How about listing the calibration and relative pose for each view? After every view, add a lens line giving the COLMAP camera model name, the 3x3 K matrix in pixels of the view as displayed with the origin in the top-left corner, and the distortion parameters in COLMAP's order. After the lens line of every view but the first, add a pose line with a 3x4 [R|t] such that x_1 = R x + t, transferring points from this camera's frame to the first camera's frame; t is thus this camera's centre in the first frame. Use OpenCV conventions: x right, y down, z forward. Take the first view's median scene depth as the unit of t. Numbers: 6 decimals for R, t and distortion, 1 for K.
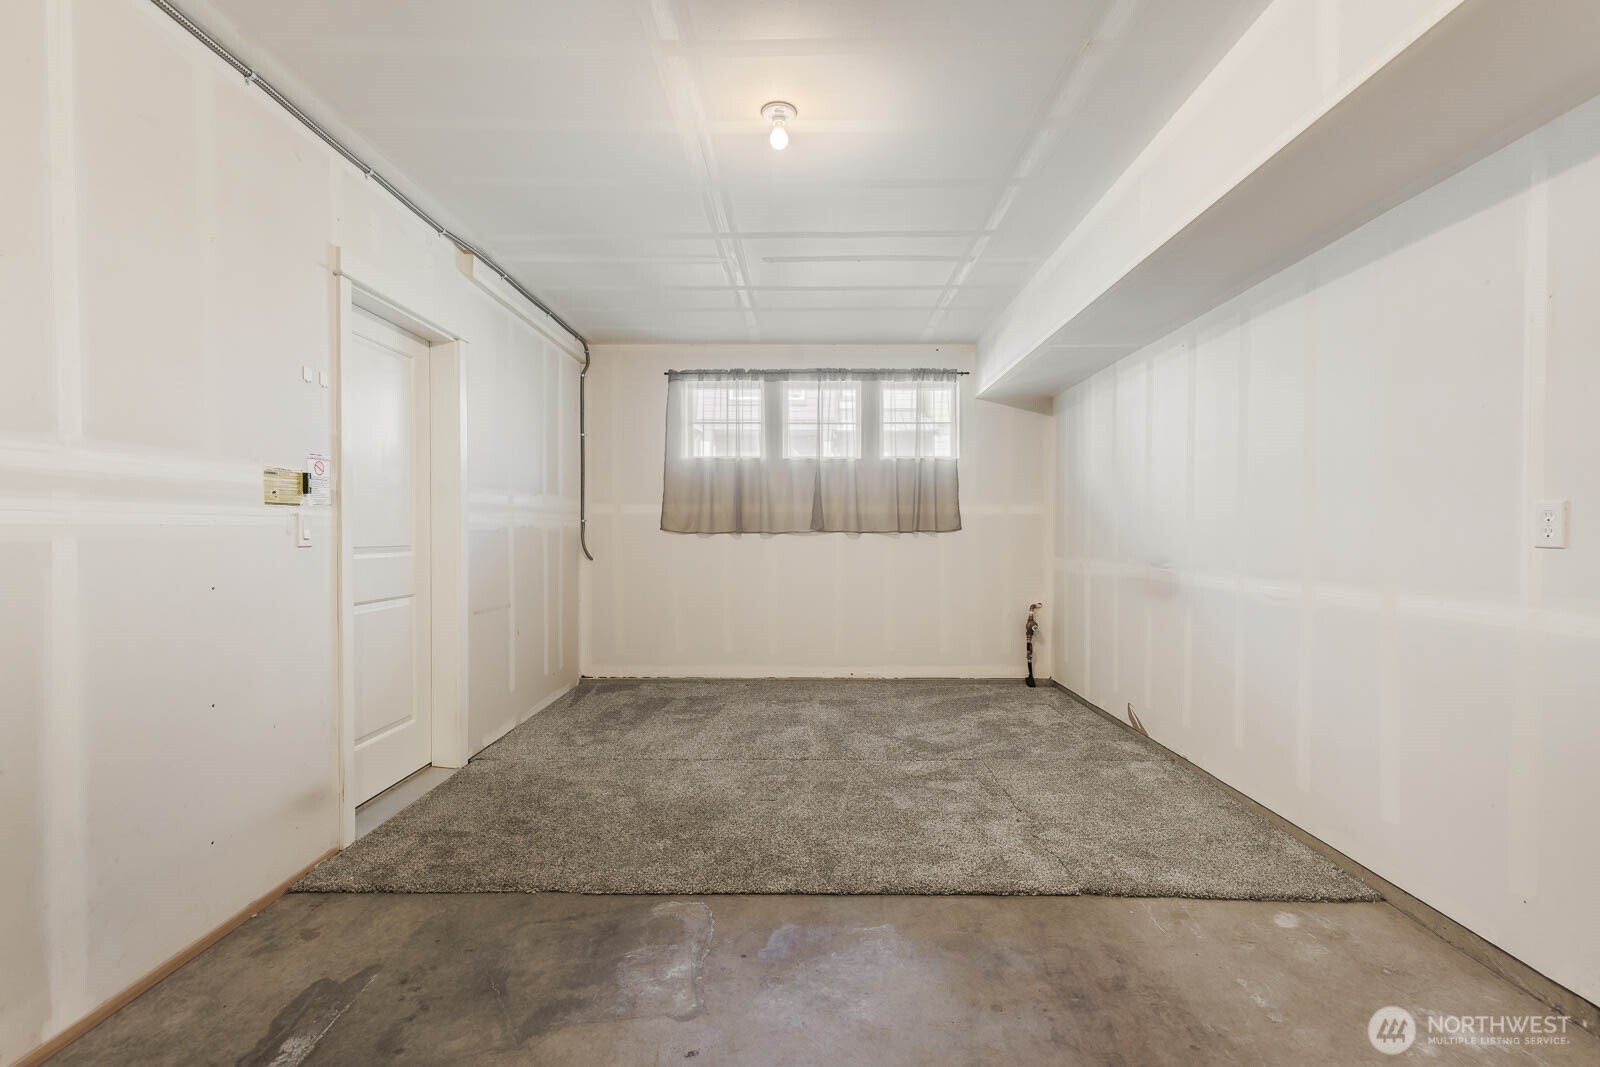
lens RADIAL K [[723.9, 0, 803.4], [0, 723.9, 538.5], [0, 0, 1]] dist [0.003063, 0.000352]
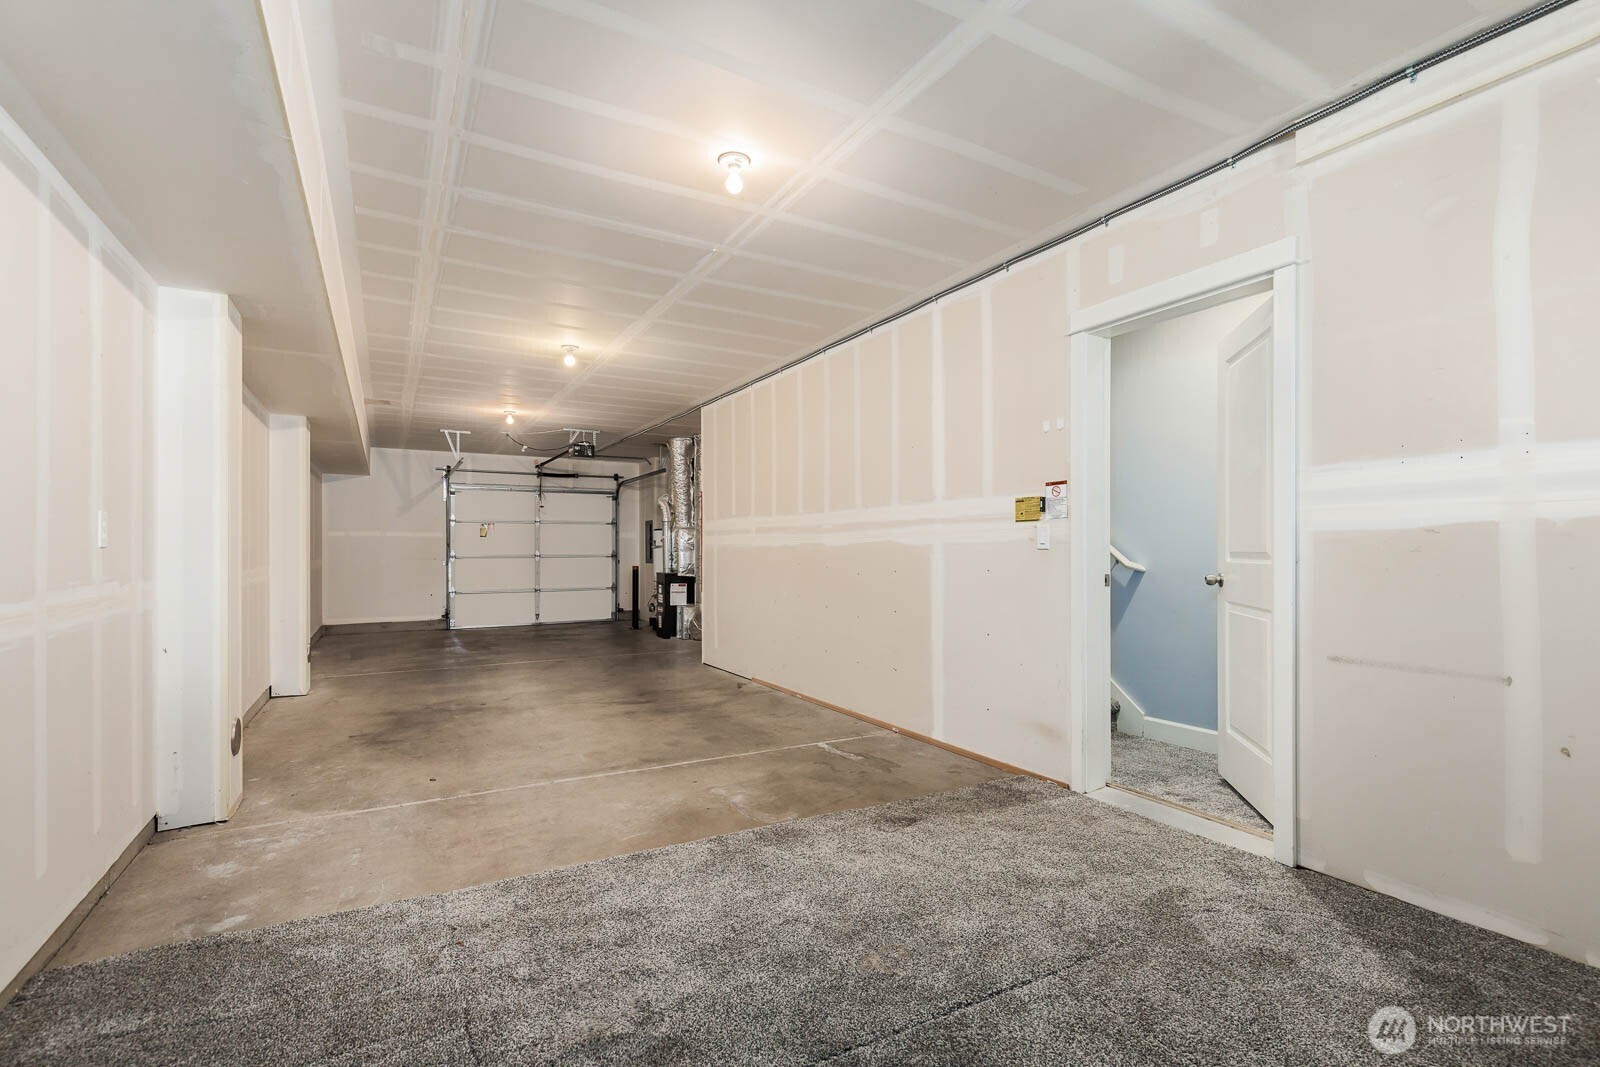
lens RADIAL K [[723.9, 0, 803.4], [0, 723.9, 538.5], [0, 0, 1]] dist [0.003063, 0.000352]
pose [[-0.868595, -0.003955, -0.495508, 0.475608], [-0.003770, 0.999992, -0.001373, -0.006937], [0.495509, 0.000675, -0.868602, 2.267611]]
